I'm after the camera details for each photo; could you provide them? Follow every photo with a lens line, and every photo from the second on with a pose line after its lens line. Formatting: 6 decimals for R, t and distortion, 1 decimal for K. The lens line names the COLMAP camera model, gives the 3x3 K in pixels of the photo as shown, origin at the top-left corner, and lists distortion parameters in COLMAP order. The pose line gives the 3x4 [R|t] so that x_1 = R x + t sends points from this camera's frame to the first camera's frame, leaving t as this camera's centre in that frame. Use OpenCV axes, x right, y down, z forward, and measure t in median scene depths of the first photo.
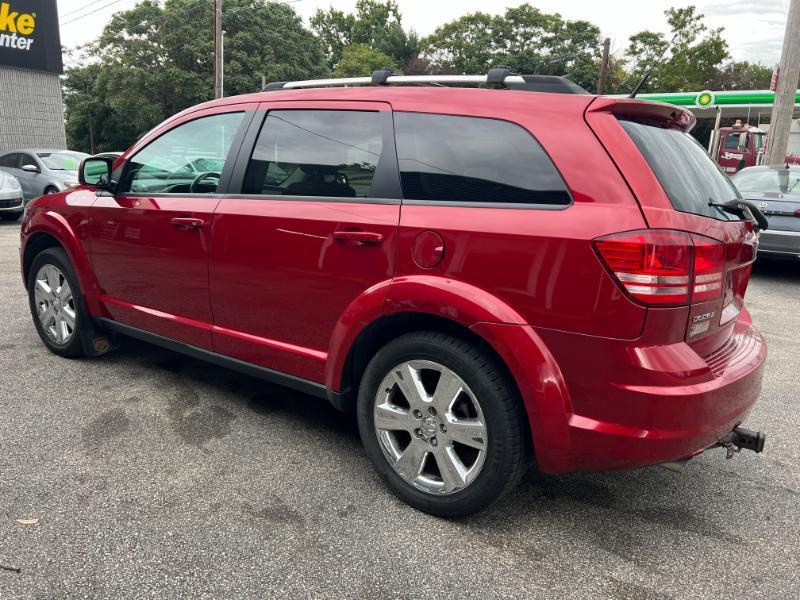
lens RADIAL K [[605.2, 0, 406.6], [0, 605.2, 294.8], [0, 0, 1]] dist [0.045147, -0.051529]
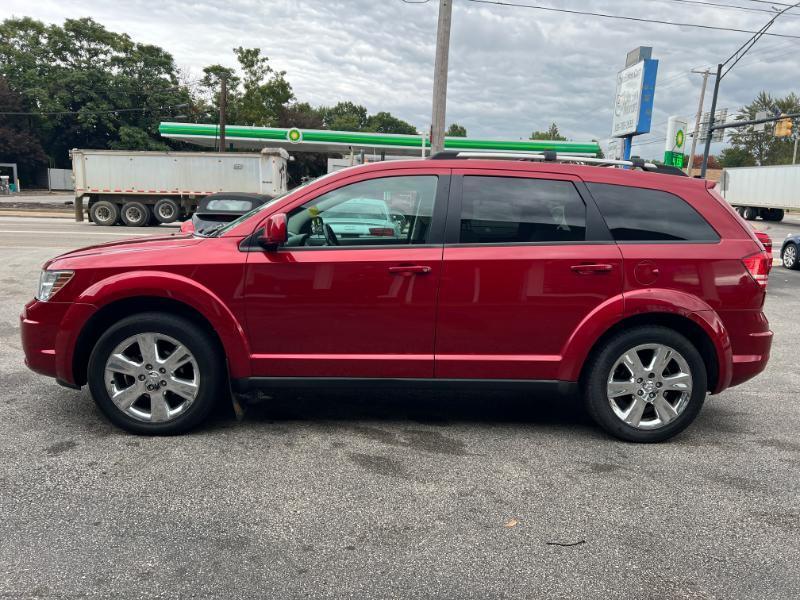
lens RADIAL K [[605.2, 0, 407.6], [0, 605.2, 297.4], [0, 0, 1]] dist [0.045147, -0.051529]
pose [[0.776932, -0.106411, 0.620526, -0.825829], [0.128046, 0.991720, 0.009745, -0.060746], [-0.616425, 0.071885, 0.784125, 0.086303]]
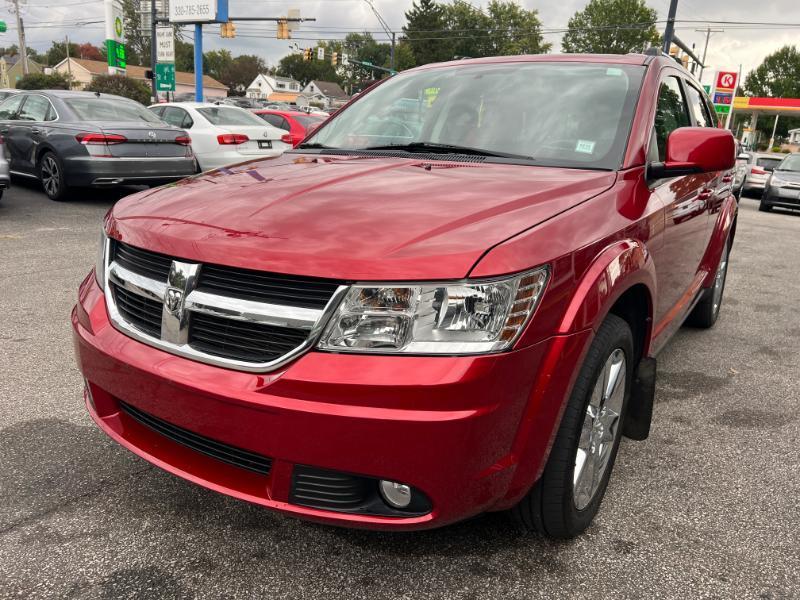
lens RADIAL K [[605.2, 0, 401.2], [0, 605.2, 297.3], [0, 0, 1]] dist [0.045147, -0.051529]
pose [[-0.026124, -0.305289, 0.951901, -1.014311], [0.159072, 0.938824, 0.305461, -0.261037], [-0.986921, 0.159401, 0.024037, 1.137114]]
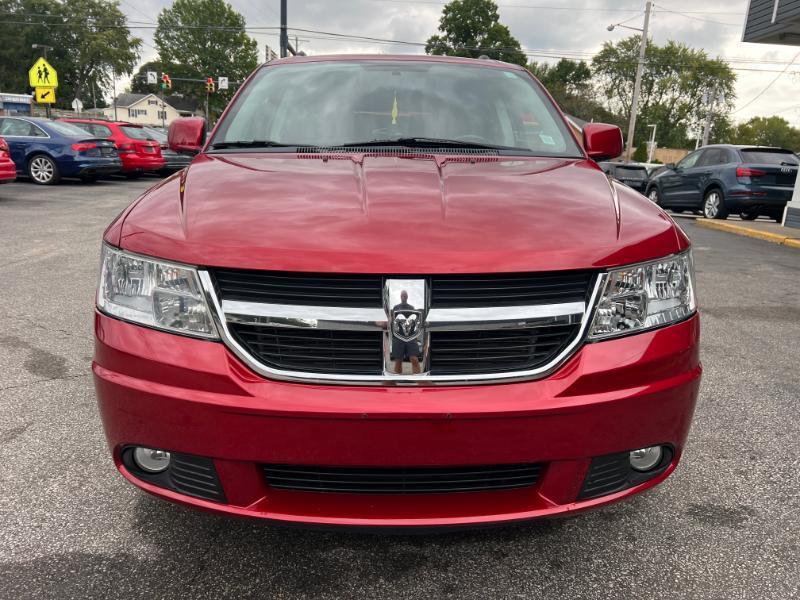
lens RADIAL K [[605.2, 0, 405.7], [0, 605.2, 300.8], [0, 0, 1]] dist [0.045147, -0.051529]
pose [[-0.607978, -0.252521, 0.752725, -0.880462], [0.105995, 0.913770, 0.392161, -0.304822], [-0.786846, 0.318211, -0.528786, 1.468313]]
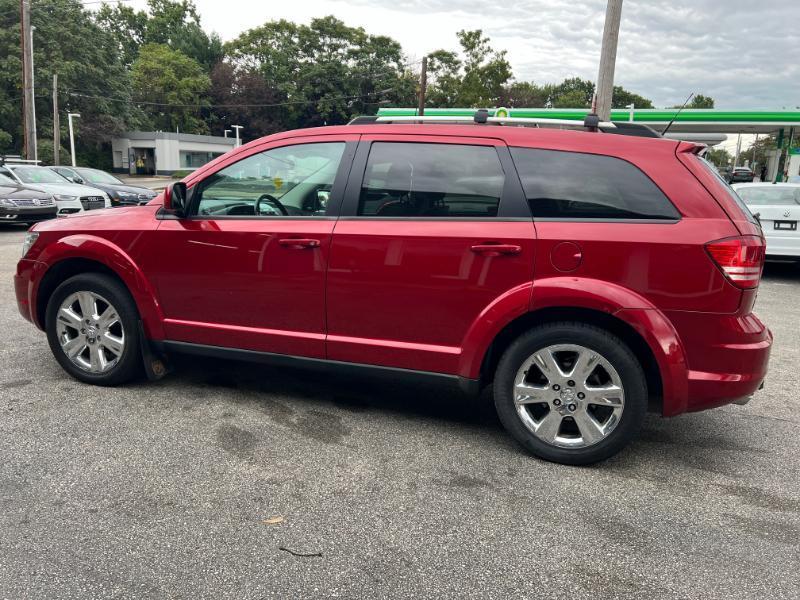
lens RADIAL K [[605.2, 0, 407.3], [0, 605.2, 295.1], [0, 0, 1]] dist [0.045147, -0.051529]
pose [[0.950556, -0.063502, 0.303990, -0.391872], [0.066690, 0.997774, -0.000107, -0.009302], [-0.303307, 0.020375, 0.952675, -0.068688]]
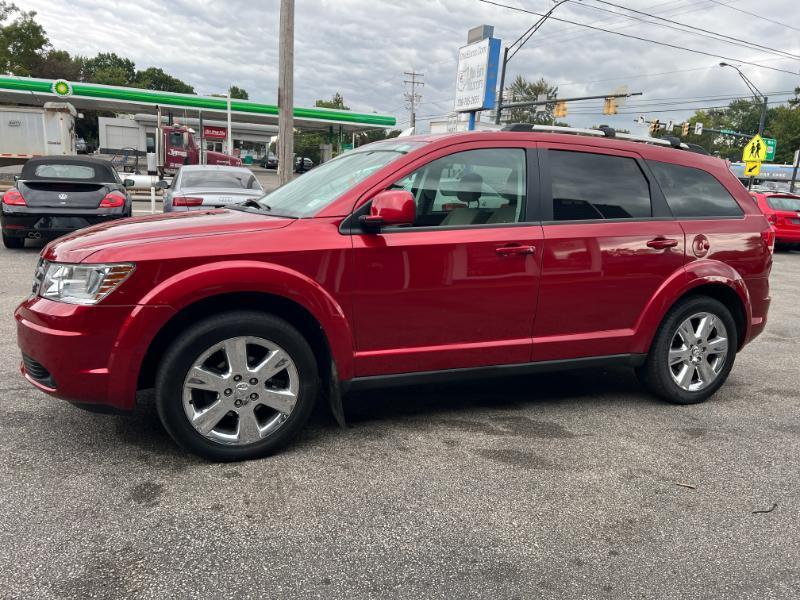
lens RADIAL K [[605.2, 0, 400.3], [0, 605.2, 301.1], [0, 0, 1]] dist [0.045147, -0.051529]
pose [[0.522852, -0.176526, 0.833945, -1.059069], [0.152716, 0.981892, 0.112096, -0.140148], [-0.838632, 0.068747, 0.540342, 0.458868]]
